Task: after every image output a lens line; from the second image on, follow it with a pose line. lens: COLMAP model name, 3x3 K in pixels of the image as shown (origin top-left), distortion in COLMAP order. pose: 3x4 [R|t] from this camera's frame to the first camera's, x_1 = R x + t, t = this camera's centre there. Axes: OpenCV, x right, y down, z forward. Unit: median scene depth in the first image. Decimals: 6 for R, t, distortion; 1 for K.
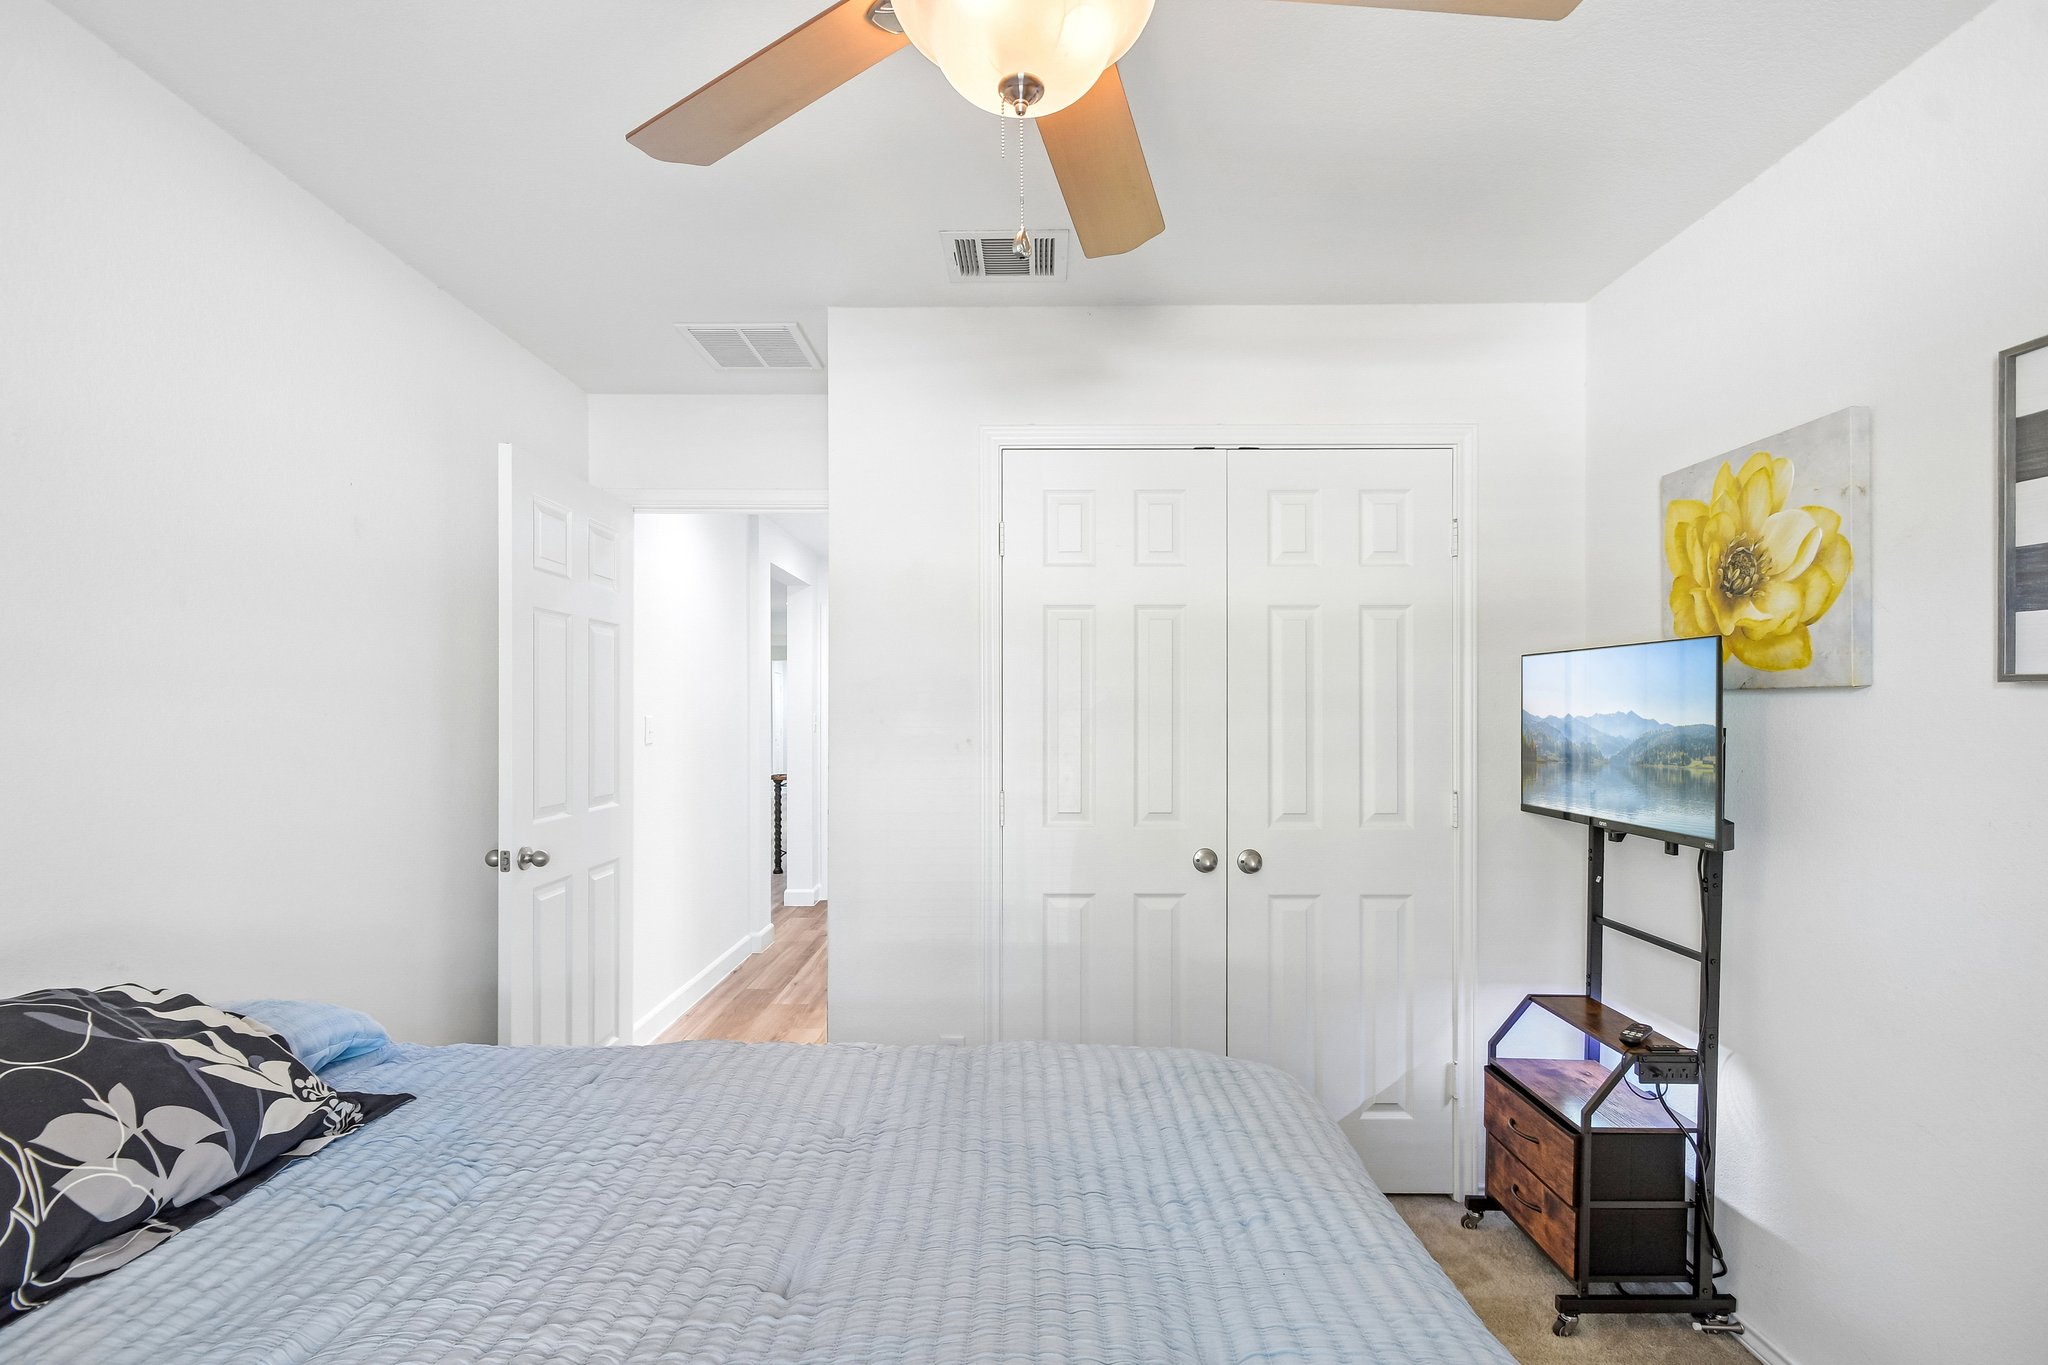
lens RADIAL K [[928.7, 0, 1024.9], [0, 928.7, 698.3], [0, 0, 1]] dist [0.004767, -0.007456]
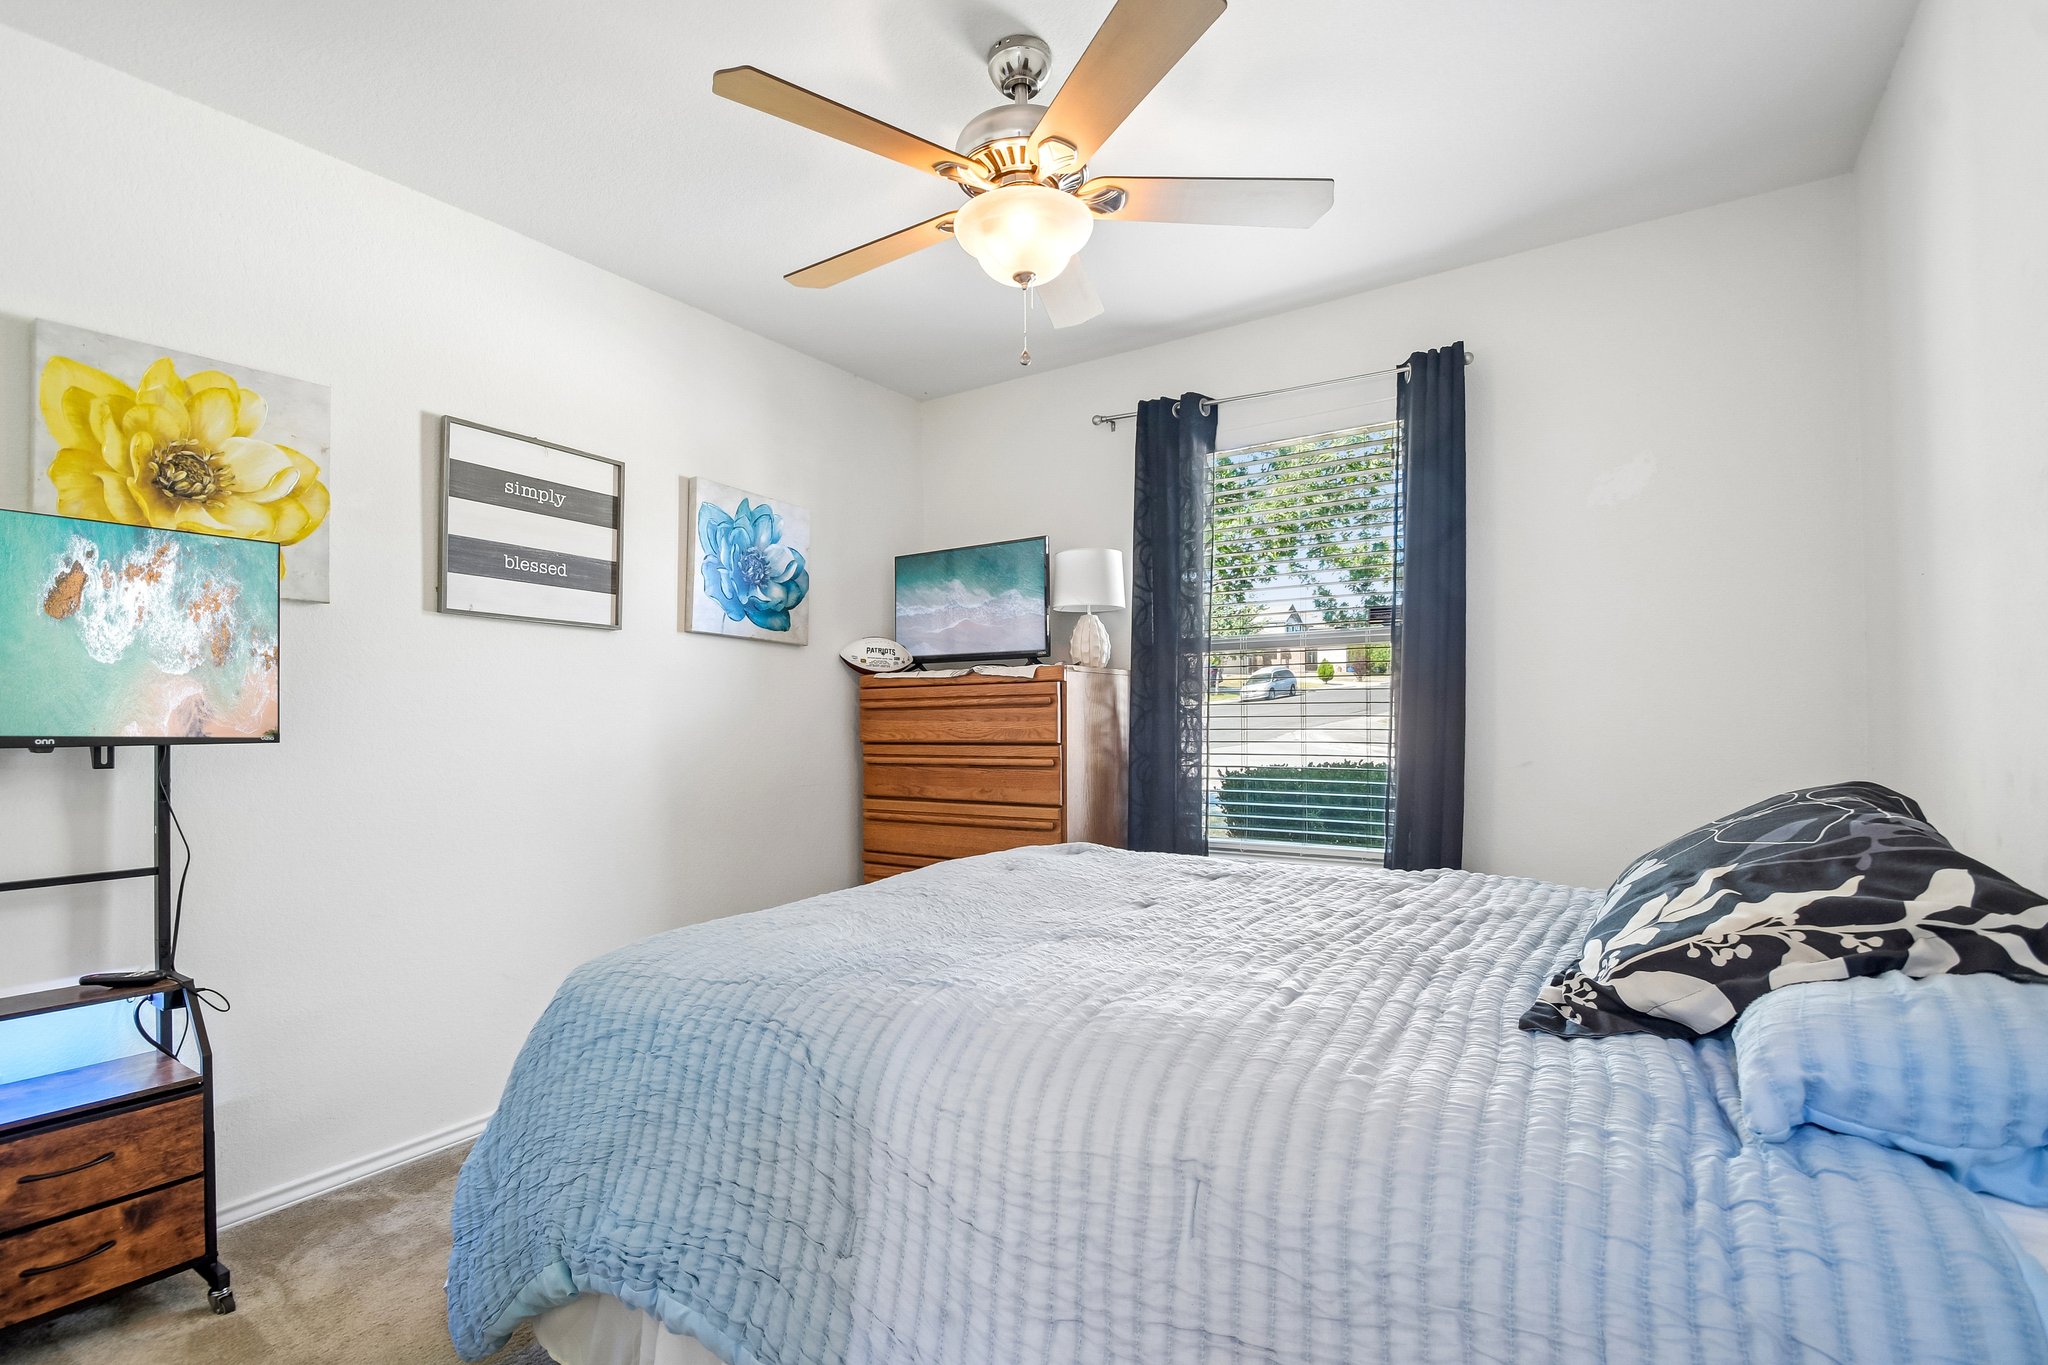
lens RADIAL K [[928.7, 0, 1026.7], [0, 928.7, 692.8], [0, 0, 1]] dist [0.004767, -0.007456]
pose [[-0.822477, 0.022934, 0.568336, -0.548679], [0.004451, 0.999416, -0.033888, 0.138830], [-0.568782, -0.025342, -0.822098, 1.311309]]
